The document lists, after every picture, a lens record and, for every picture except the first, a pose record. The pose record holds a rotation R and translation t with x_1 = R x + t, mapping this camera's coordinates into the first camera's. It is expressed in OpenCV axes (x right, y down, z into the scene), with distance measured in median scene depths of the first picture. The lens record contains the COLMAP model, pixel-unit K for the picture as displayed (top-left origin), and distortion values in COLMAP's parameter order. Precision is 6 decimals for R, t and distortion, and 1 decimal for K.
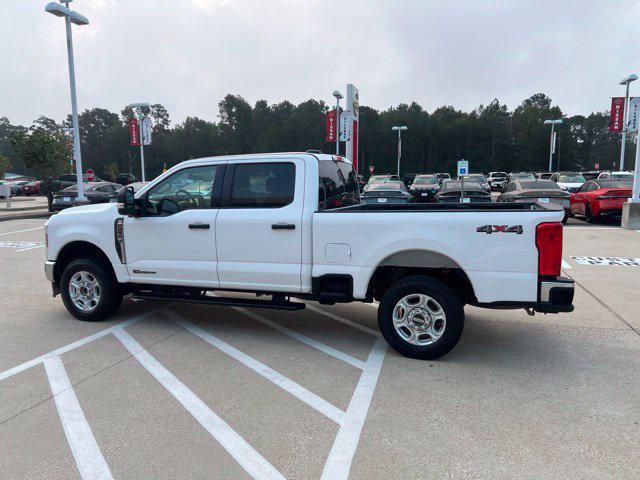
lens RADIAL K [[482.3, 0, 315.3], [0, 482.3, 235.9], [0, 0, 1]] dist [0.049723, -0.048959]
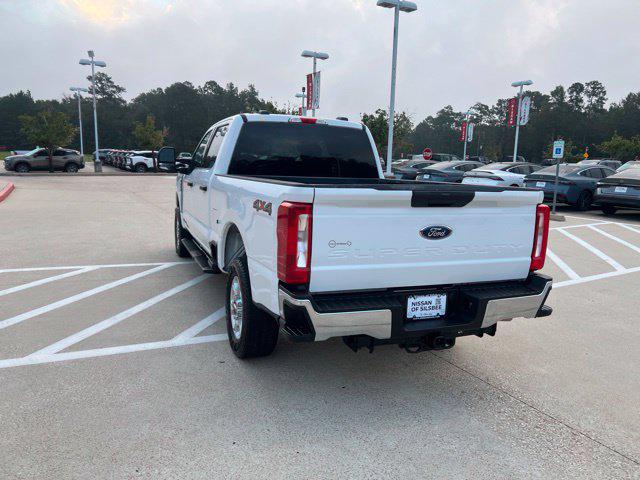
lens RADIAL K [[482.3, 0, 314.5], [0, 482.3, 232.0], [0, 0, 1]] dist [0.049723, -0.048959]
pose [[0.668915, 0.141694, -0.729709, 0.702700], [-0.123984, 0.989180, 0.078423, -0.030602], [0.732926, 0.038014, 0.679246, 0.408935]]
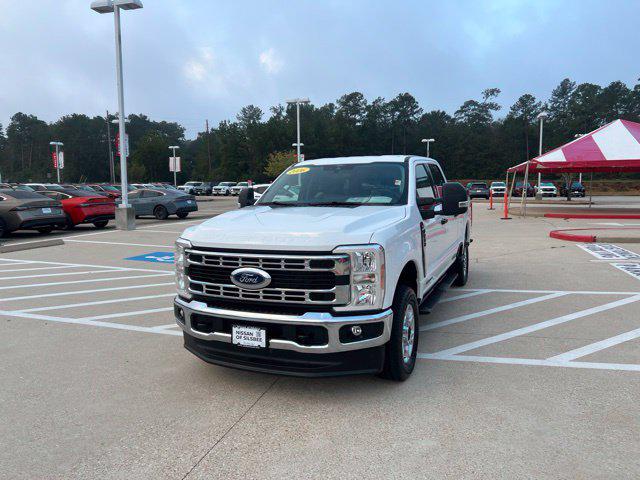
lens RADIAL K [[482.3, 0, 319.4], [0, 482.3, 234.2], [0, 0, 1]] dist [0.049723, -0.048959]
pose [[0.049723, -0.091404, 0.994572, -1.181522], [0.126425, 0.988369, 0.084513, -0.103732], [-0.990729, 0.121537, 0.060700, 1.088376]]
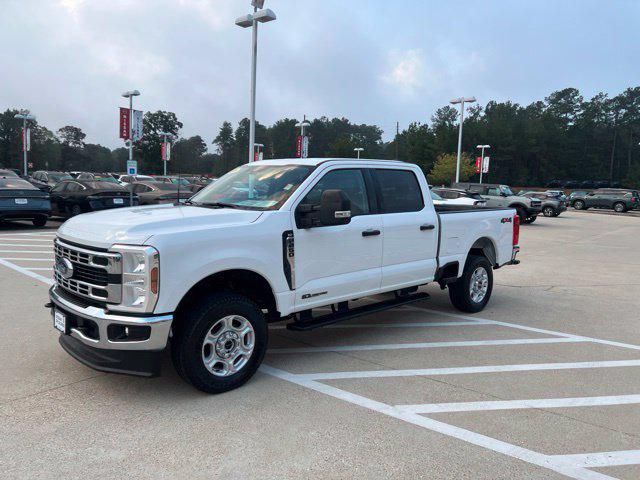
lens RADIAL K [[482.3, 0, 318.3], [0, 482.3, 236.4], [0, 0, 1]] dist [0.049723, -0.048959]
pose [[0.440245, -0.070828, 0.895080, -1.019038], [0.067839, 0.996658, 0.045499, -0.056797], [-0.895311, 0.040691, 0.443578, 0.607790]]
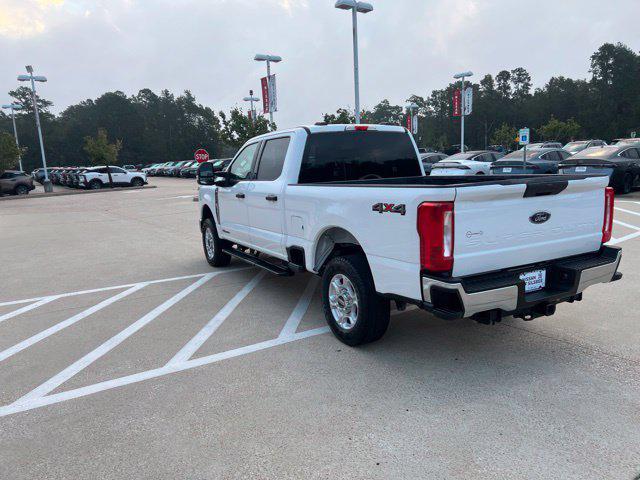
lens RADIAL K [[482.3, 0, 314.4], [0, 482.3, 240.9], [0, 0, 1]] dist [0.049723, -0.048959]
pose [[0.753281, 0.088467, -0.651722, 0.603050], [-0.042136, 0.995368, 0.086412, -0.017677], [0.656348, -0.037632, 0.753519, 0.205868]]
